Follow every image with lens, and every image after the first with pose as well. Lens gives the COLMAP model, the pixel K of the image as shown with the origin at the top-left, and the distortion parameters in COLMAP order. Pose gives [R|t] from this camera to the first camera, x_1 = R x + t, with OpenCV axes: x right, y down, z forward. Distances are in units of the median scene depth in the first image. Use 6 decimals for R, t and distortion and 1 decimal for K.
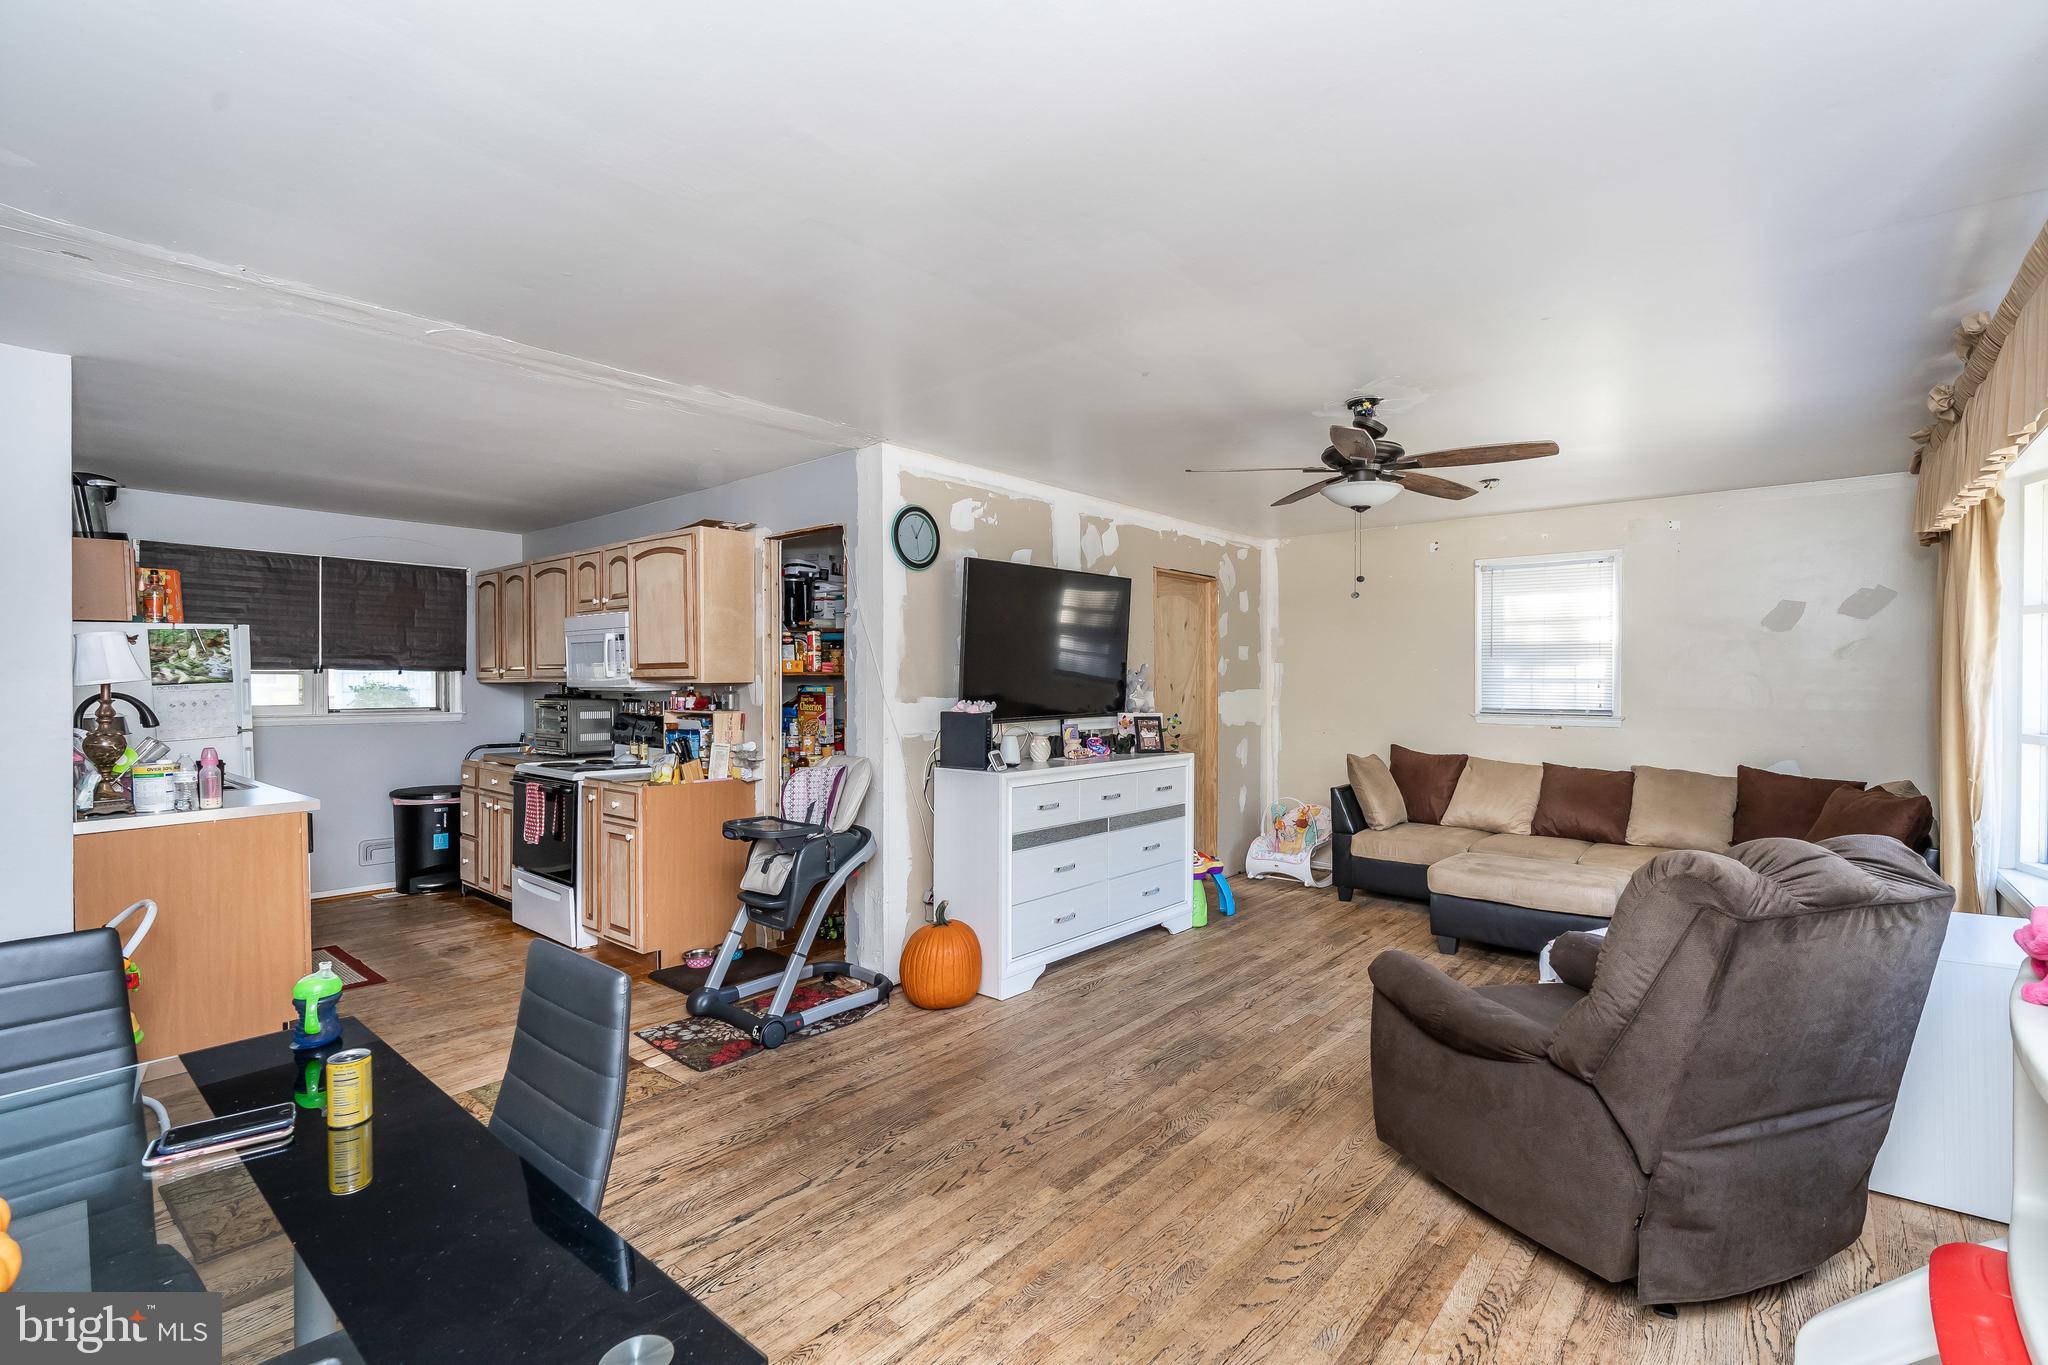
lens RADIAL K [[923.3, 0, 1016.4], [0, 923.3, 691.8], [0, 0, 1]] dist [-0.005999, 0.001363]
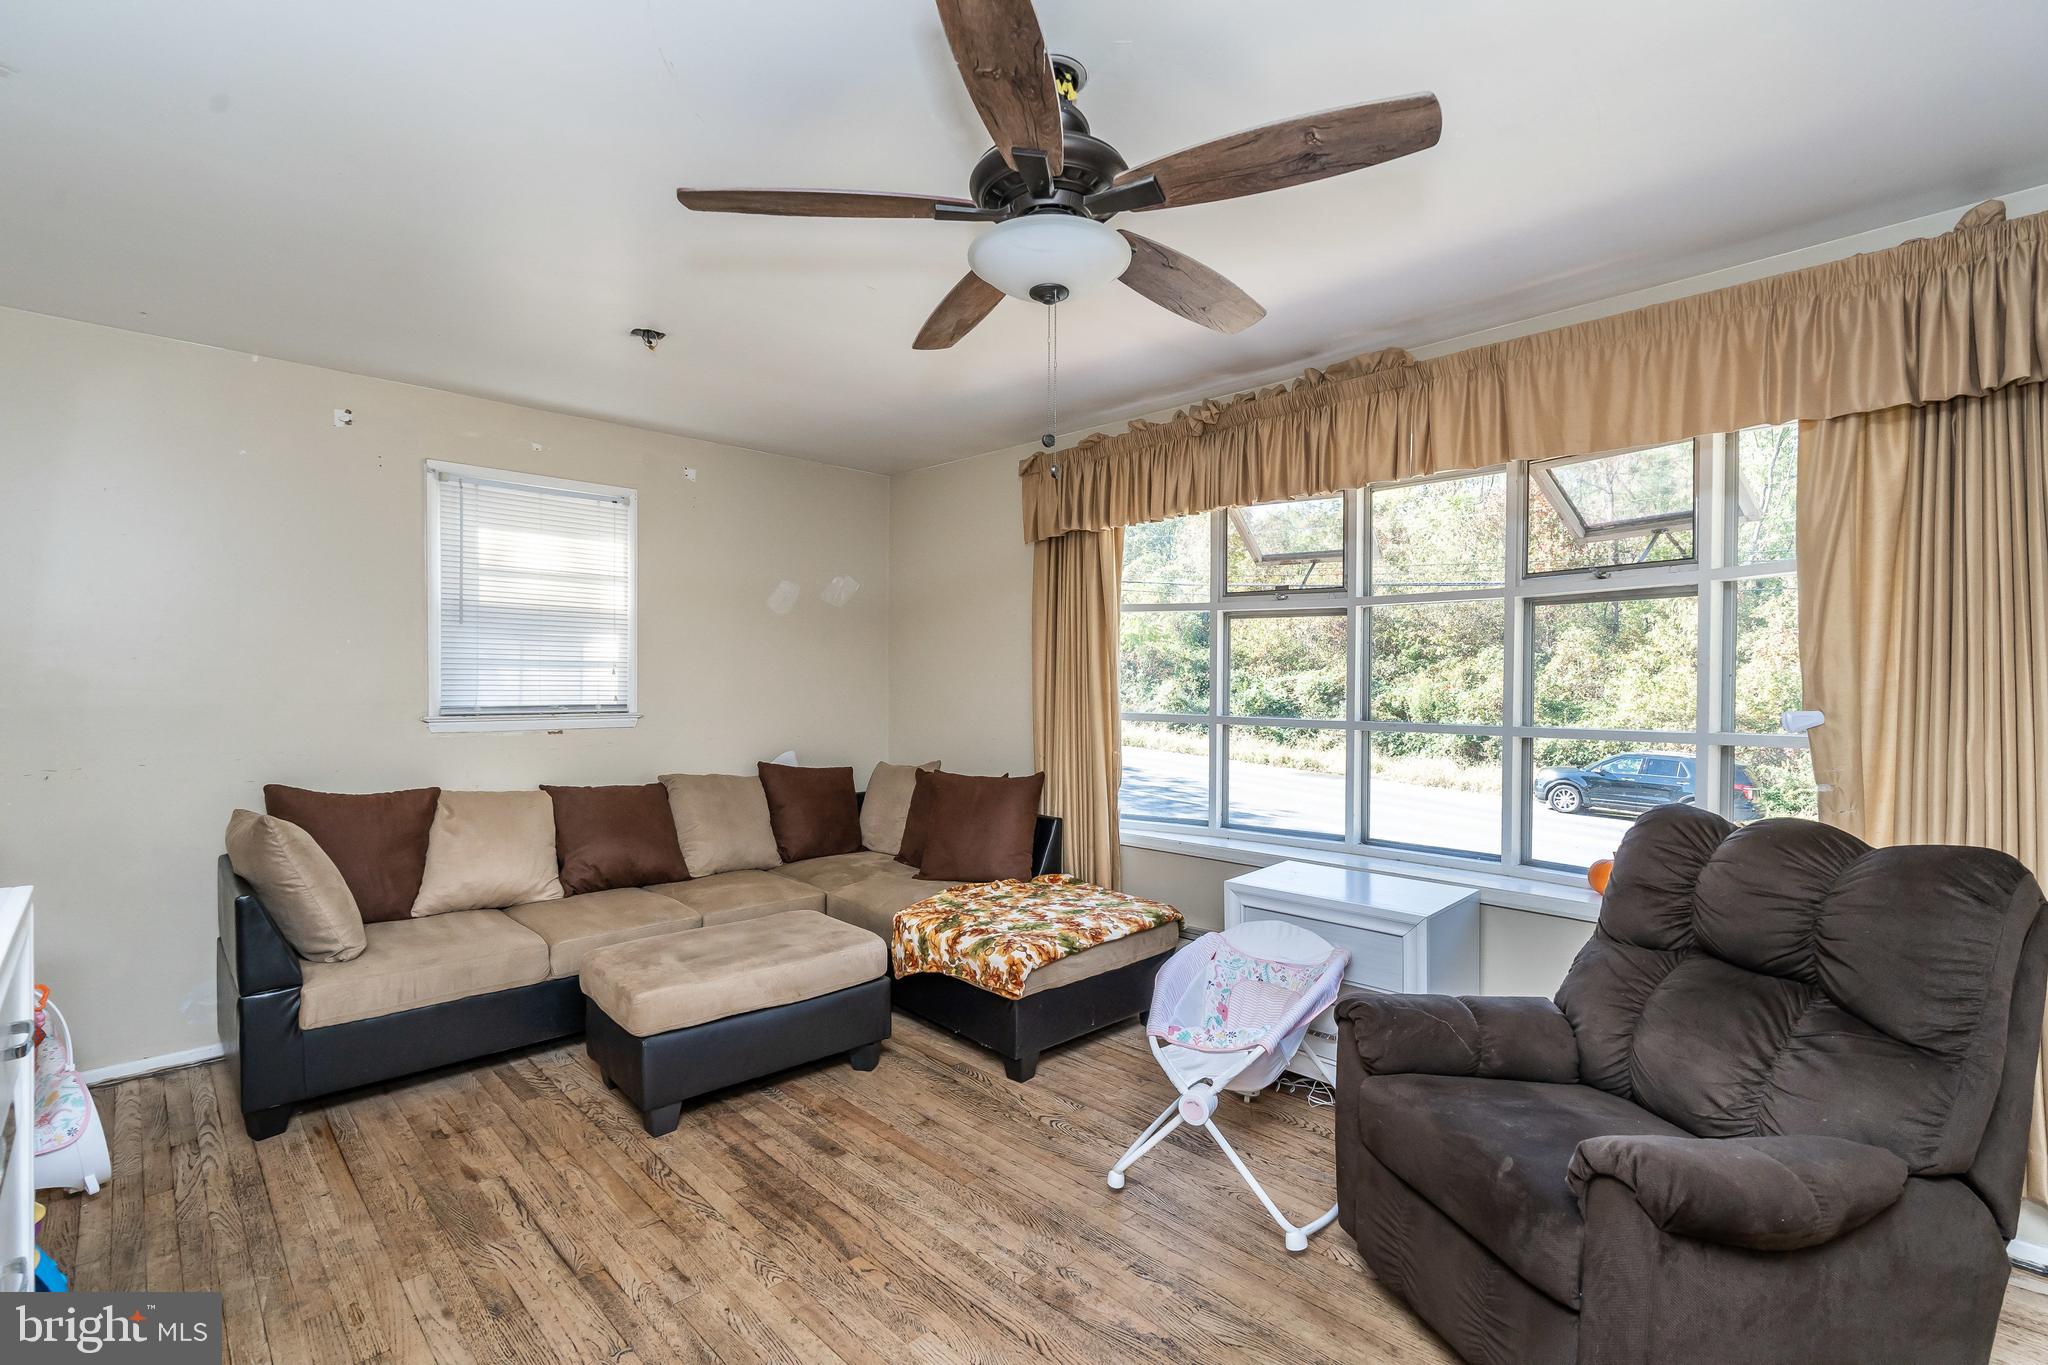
lens RADIAL K [[923.3, 0, 1016.4], [0, 923.3, 691.8], [0, 0, 1]] dist [-0.005999, 0.001363]
pose [[0.078346, -0.012918, 0.996843, -0.084235], [0.006695, 0.999900, 0.012432, 0.003013], [-0.996904, 0.005700, 0.078425, 0.729764]]
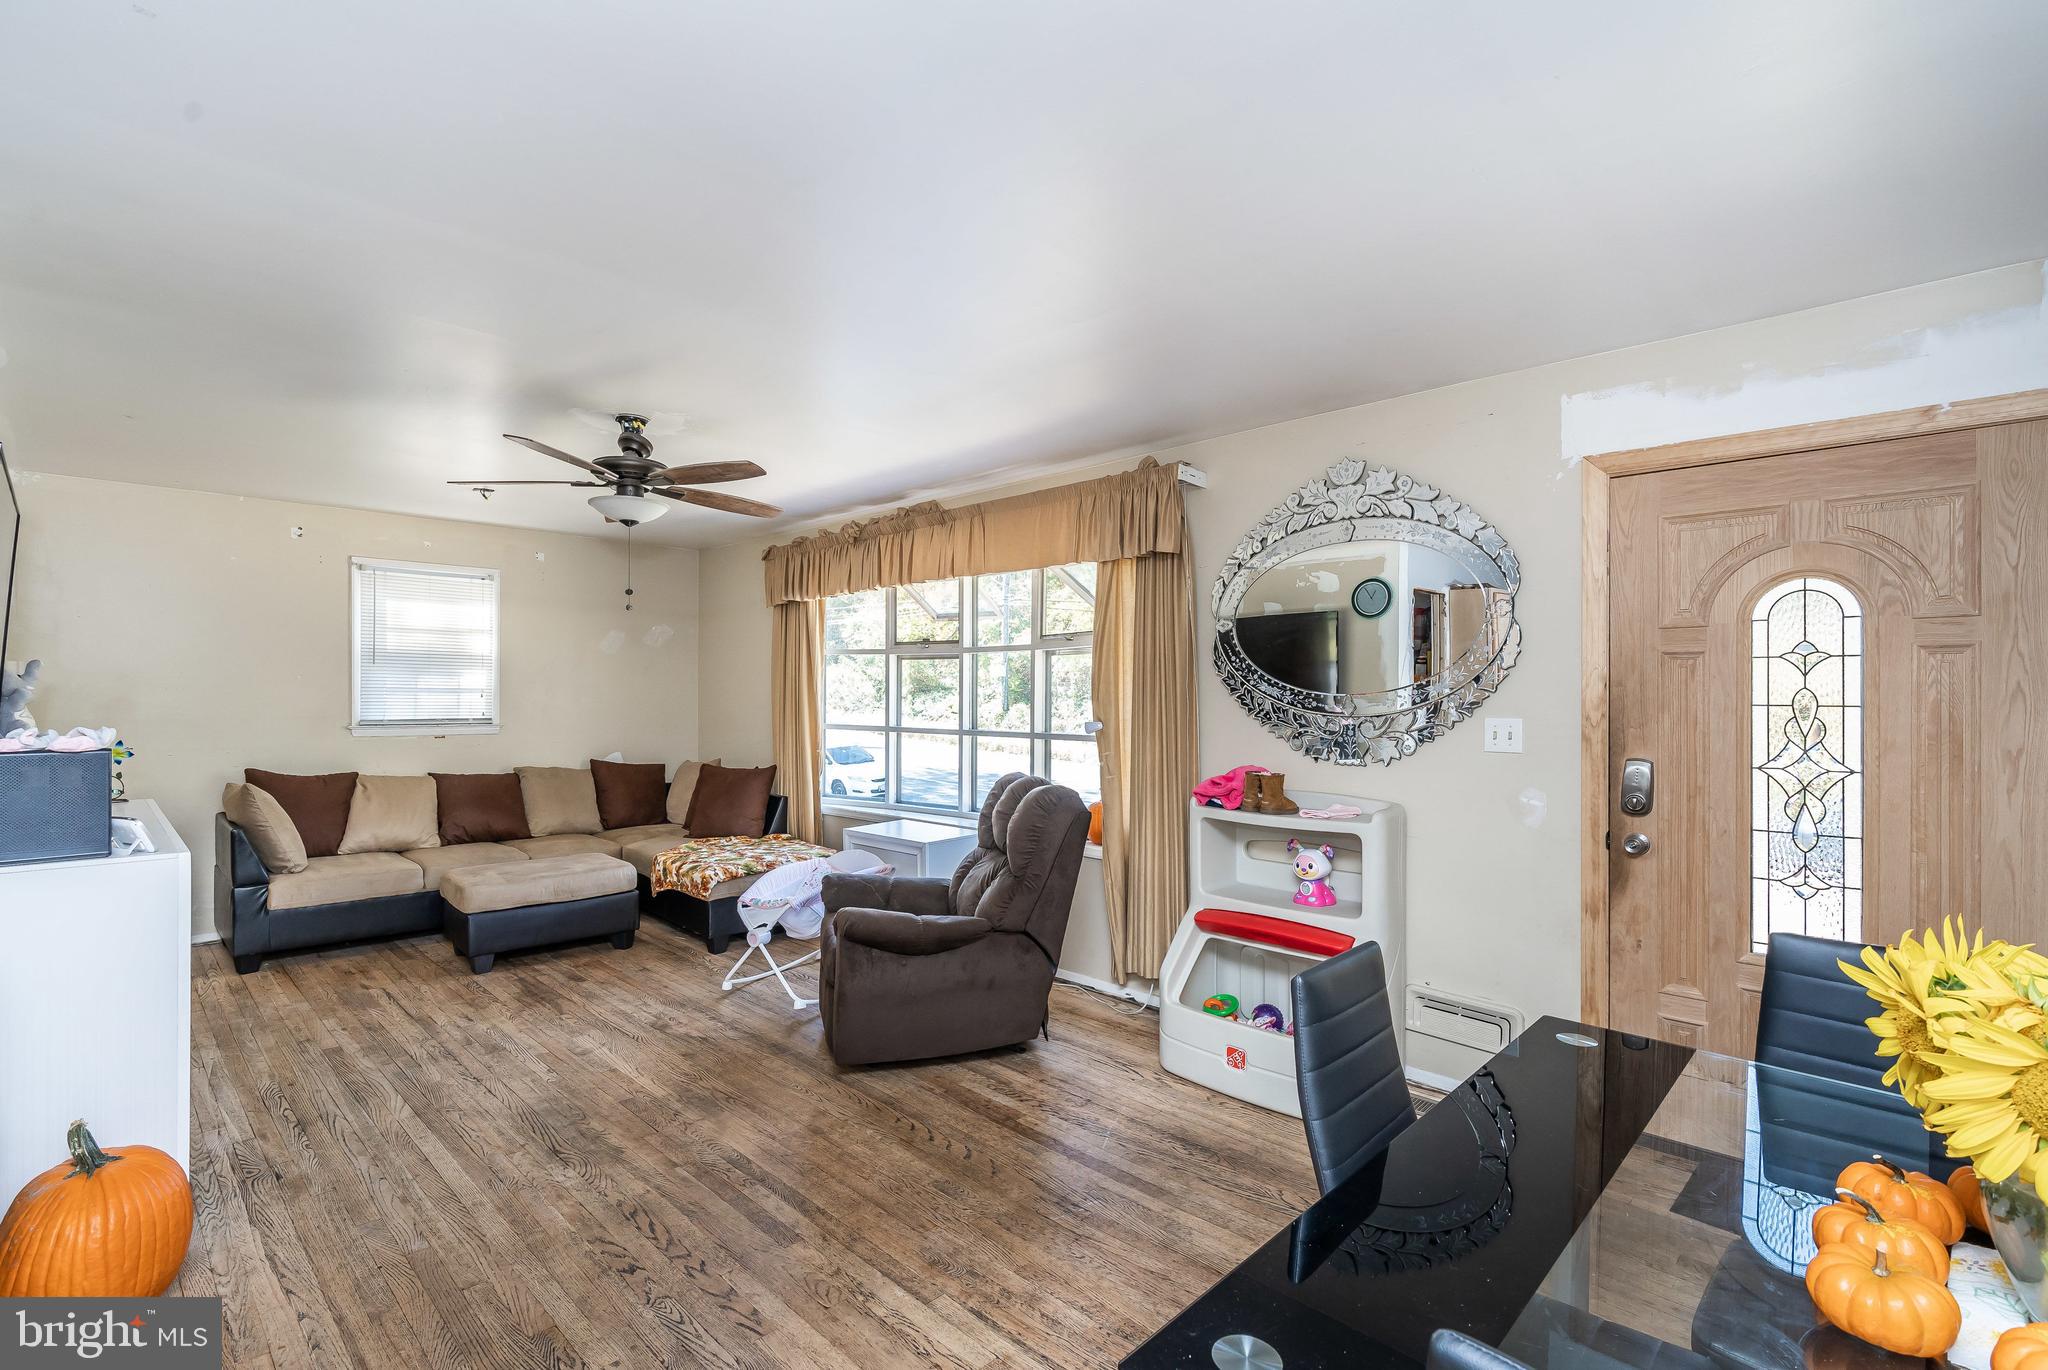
lens RADIAL K [[943.6, 0, 981.7], [0, 943.6, 698.0], [0, 0, 1]] dist [-0.002635, 0.000378]
pose [[0.083660, -0.004485, 0.996484, -0.470729], [0.006234, 0.999973, 0.003978, -0.005180], [-0.996475, 0.005879, 0.083685, 0.391369]]
